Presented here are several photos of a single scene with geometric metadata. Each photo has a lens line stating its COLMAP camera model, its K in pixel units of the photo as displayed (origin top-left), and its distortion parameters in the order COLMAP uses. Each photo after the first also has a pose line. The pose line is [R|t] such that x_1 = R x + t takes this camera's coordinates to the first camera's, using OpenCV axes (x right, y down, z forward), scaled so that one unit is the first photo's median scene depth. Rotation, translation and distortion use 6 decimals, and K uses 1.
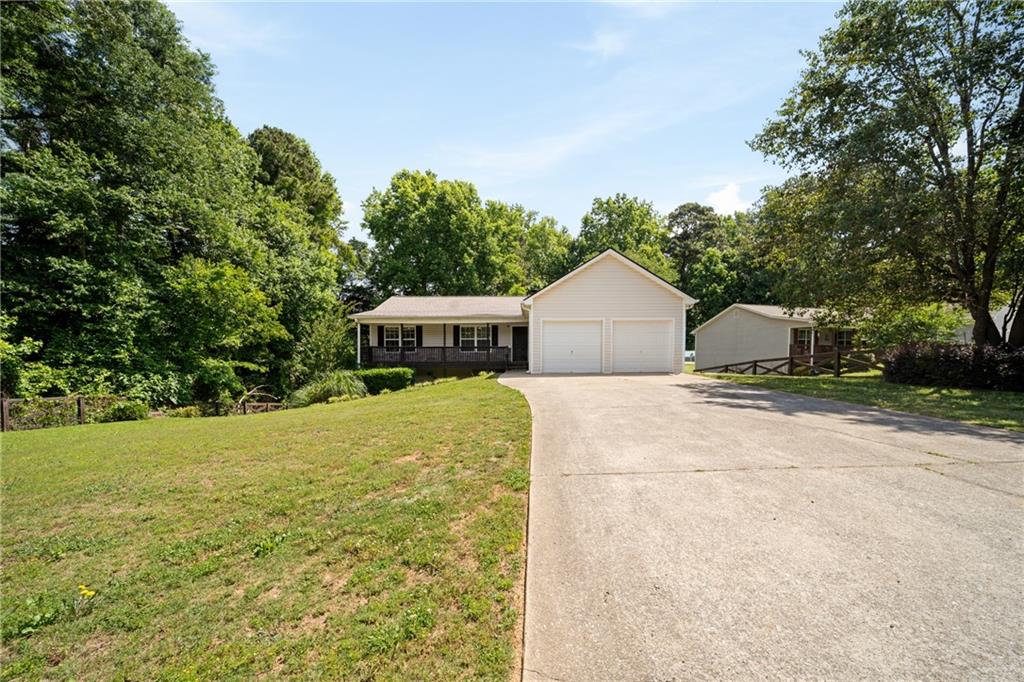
lens RADIAL K [[359.7, 0, 537.5], [0, 359.7, 381.1], [0, 0, 1]] dist [-0.000683, -0.000092]
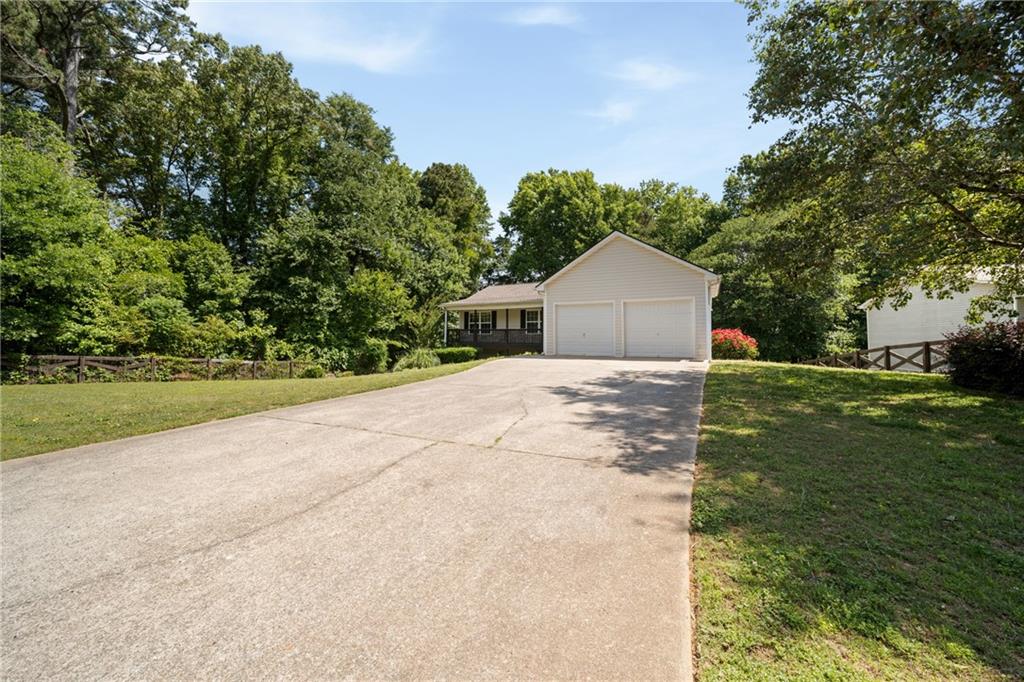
lens RADIAL K [[361.5, 0, 514.5], [0, 361.5, 335.0], [0, 0, 1]] dist [0.001187, 0.000024]
pose [[0.882856, 0.003122, -0.469633, 0.265814], [-0.037500, 0.997254, -0.063867, -0.005811], [0.468144, 0.073997, 0.880549, 0.016767]]
